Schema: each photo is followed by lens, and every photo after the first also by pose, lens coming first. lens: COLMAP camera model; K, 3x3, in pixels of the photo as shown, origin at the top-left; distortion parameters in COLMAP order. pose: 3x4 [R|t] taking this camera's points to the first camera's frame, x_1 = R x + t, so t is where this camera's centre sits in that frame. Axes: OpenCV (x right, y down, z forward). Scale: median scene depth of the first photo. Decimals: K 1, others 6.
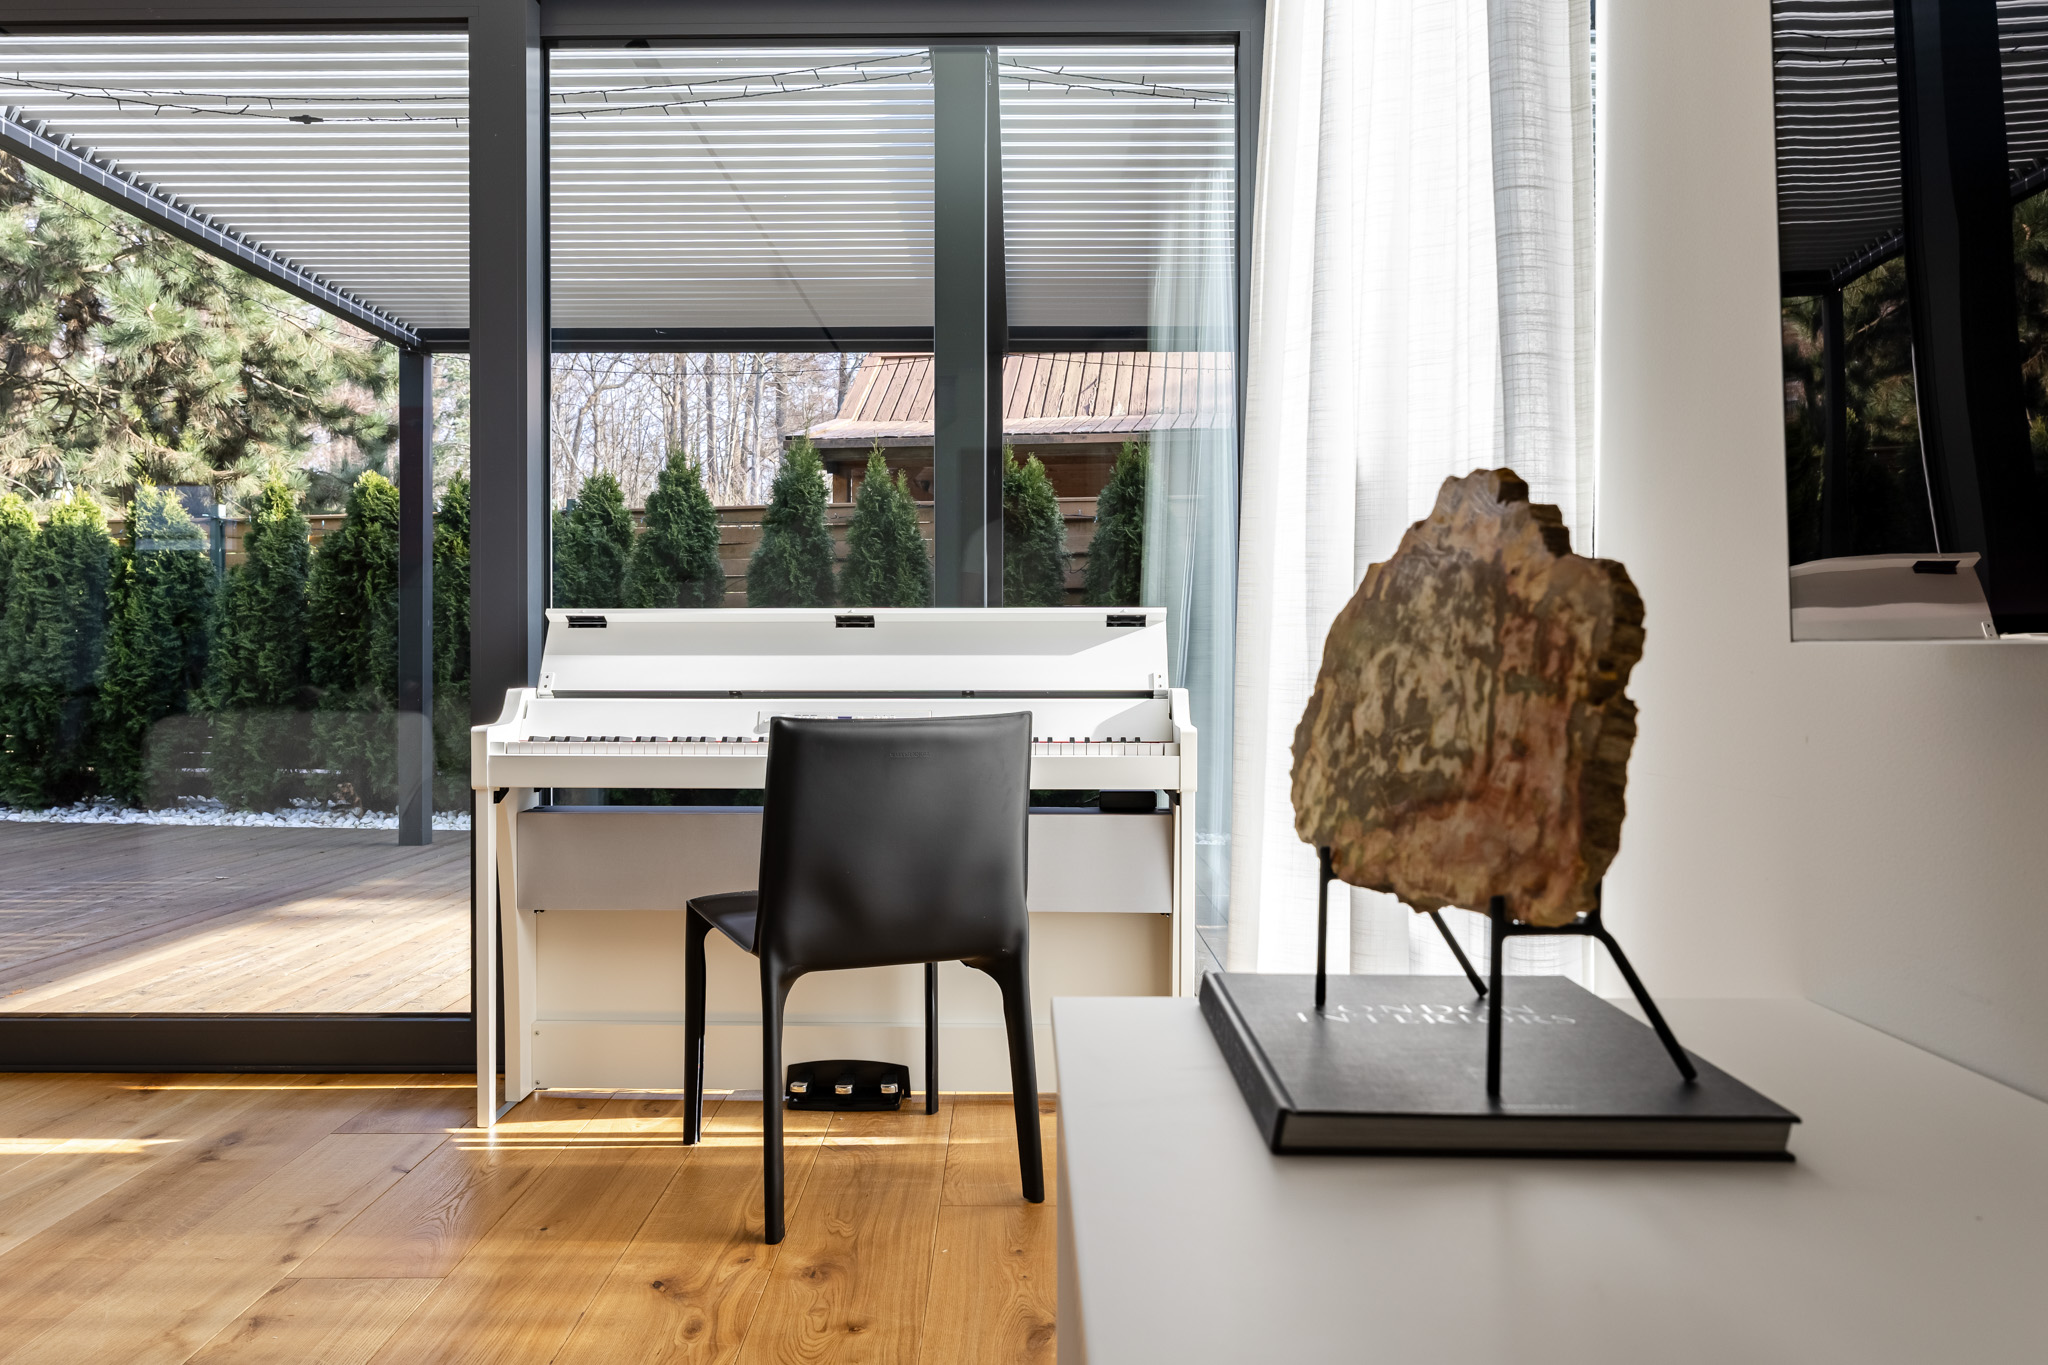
lens RADIAL K [[1549.1, 0, 978.1], [0, 1549.1, 662.6], [0, 0, 1]] dist [0.008148, 0.001920]
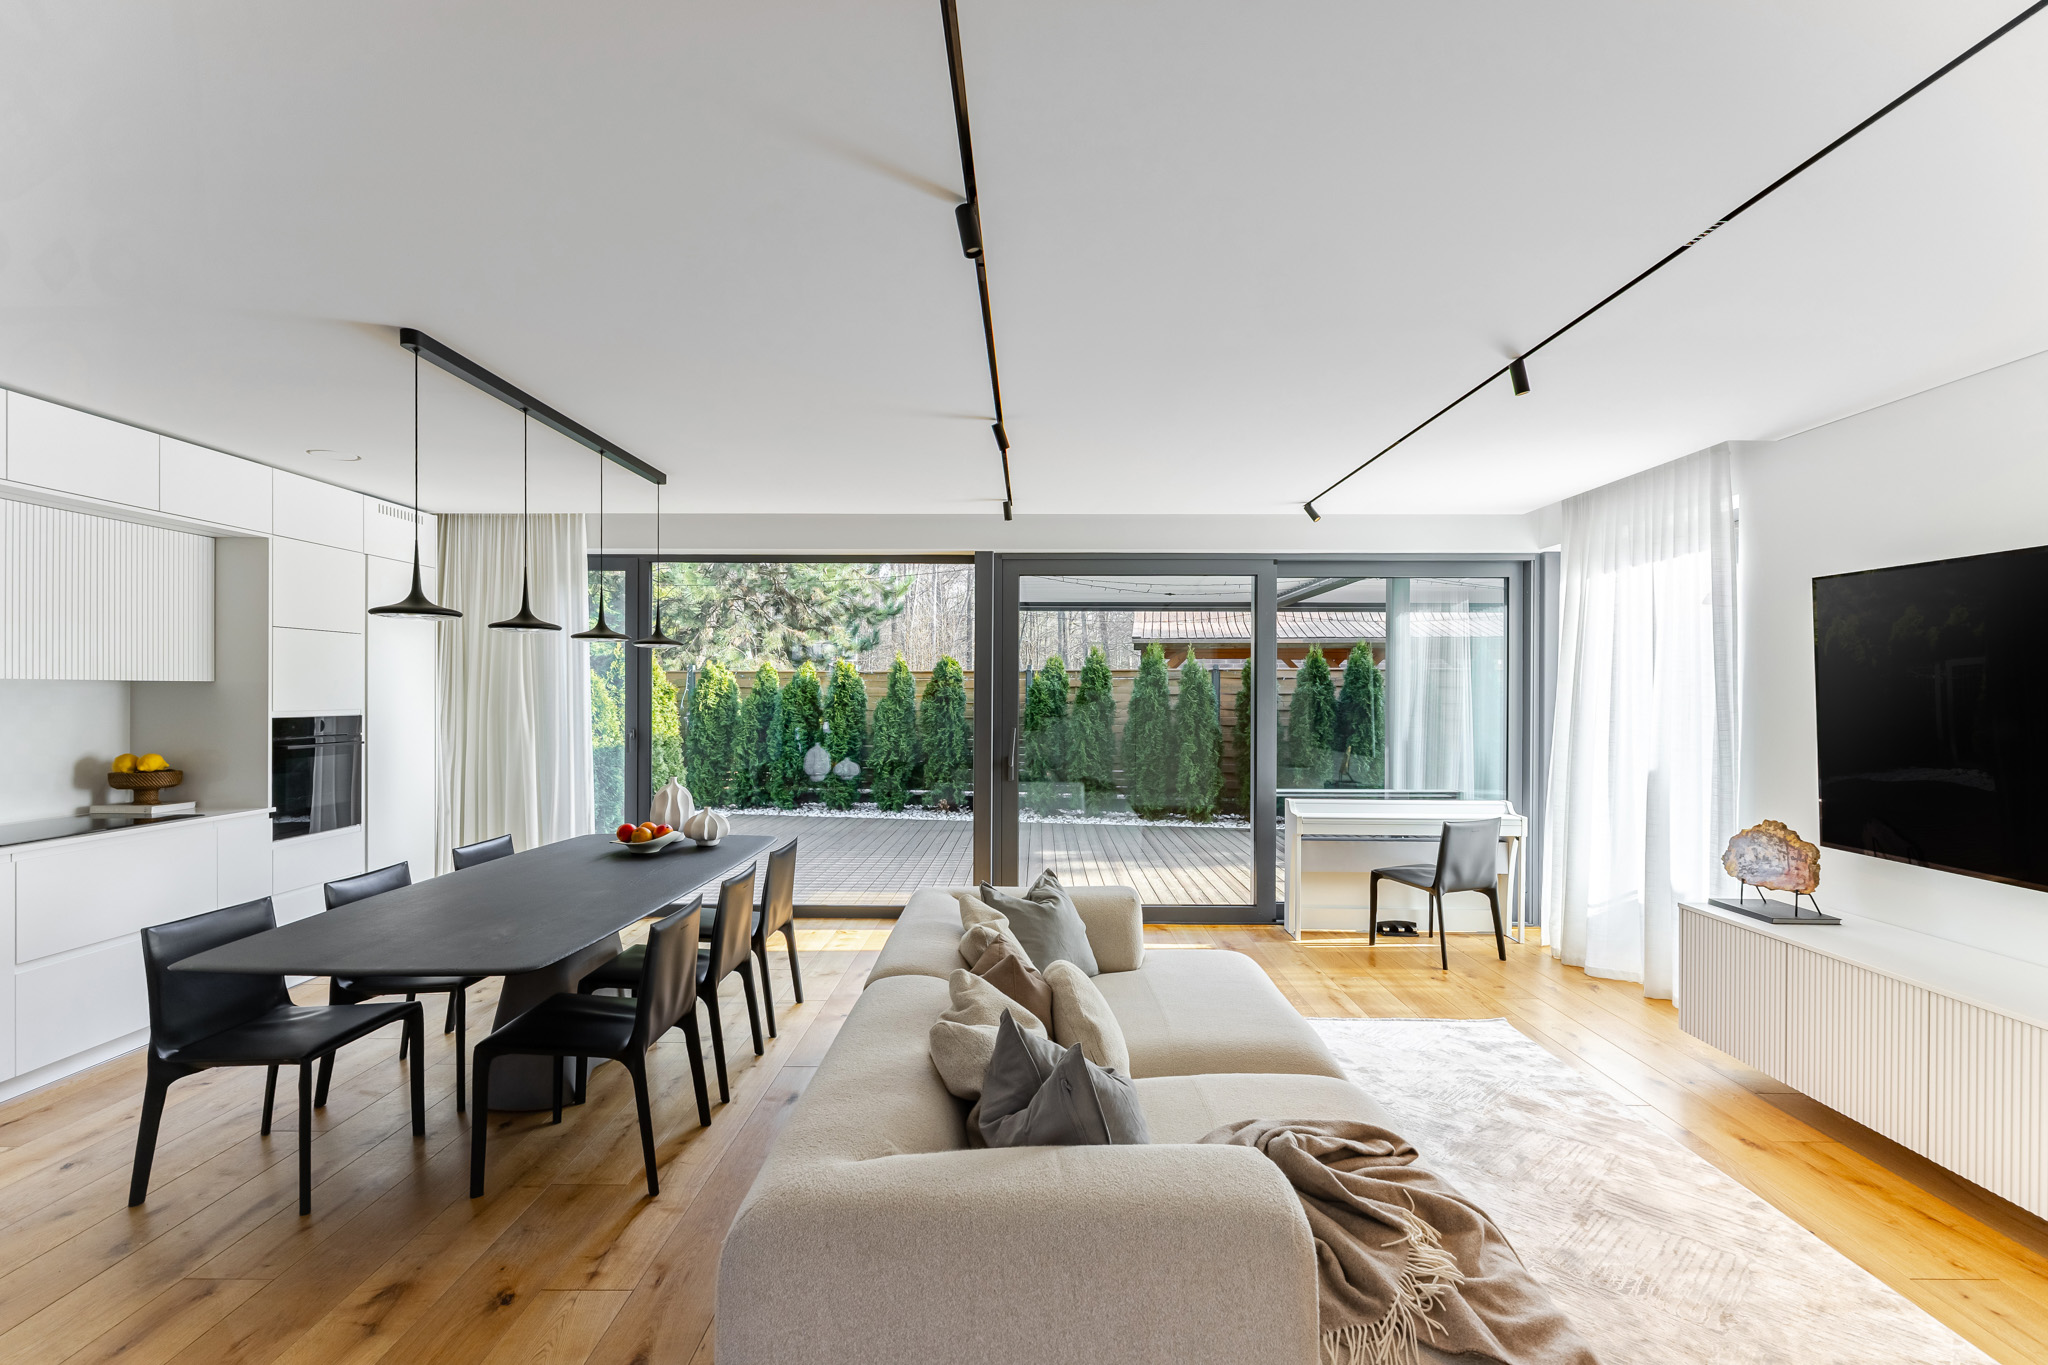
lens RADIAL K [[931.7, 0, 1019.2], [0, 931.7, 695.9], [0, 0, 1]] dist [0.000568, 0.000258]
pose [[0.999958, 0.002044, 0.008960, -0.939603], [-0.002065, 0.999995, 0.002374, -0.213109], [-0.008955, -0.002393, 0.999957, -0.935726]]
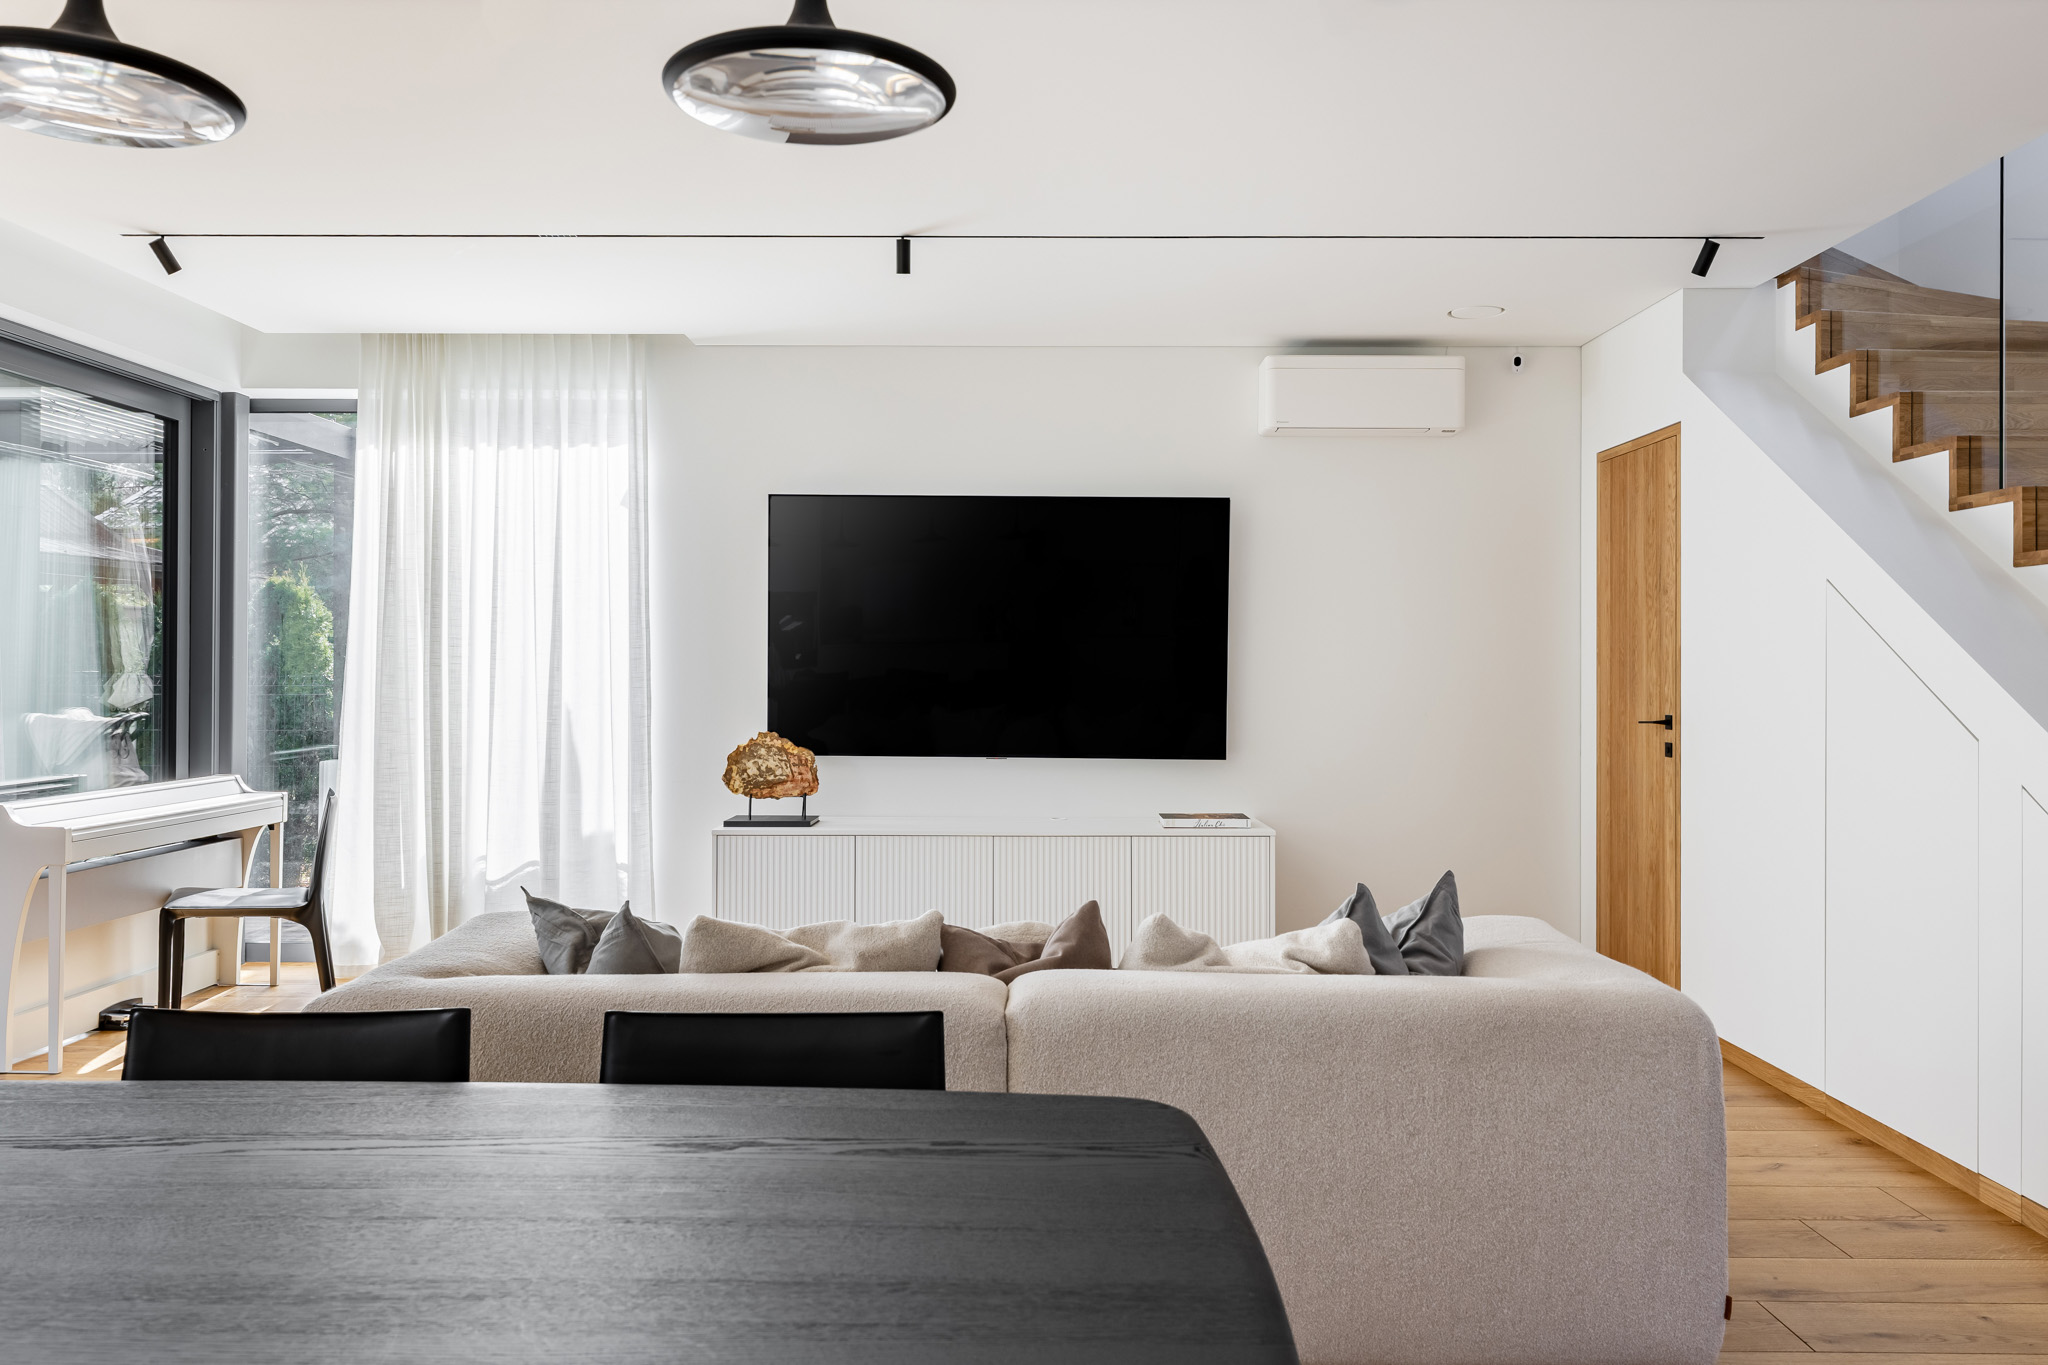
lens RADIAL K [[1549.1, 0, 1017.0], [0, 1549.1, 667.5], [0, 0, 1]] dist [0.008148, 0.001920]
pose [[-0.027176, -0.000144, 0.999631, -2.041086], [0.001354, 0.999999, 0.000181, -0.129886], [-0.999630, 0.001358, -0.027176, 0.046847]]
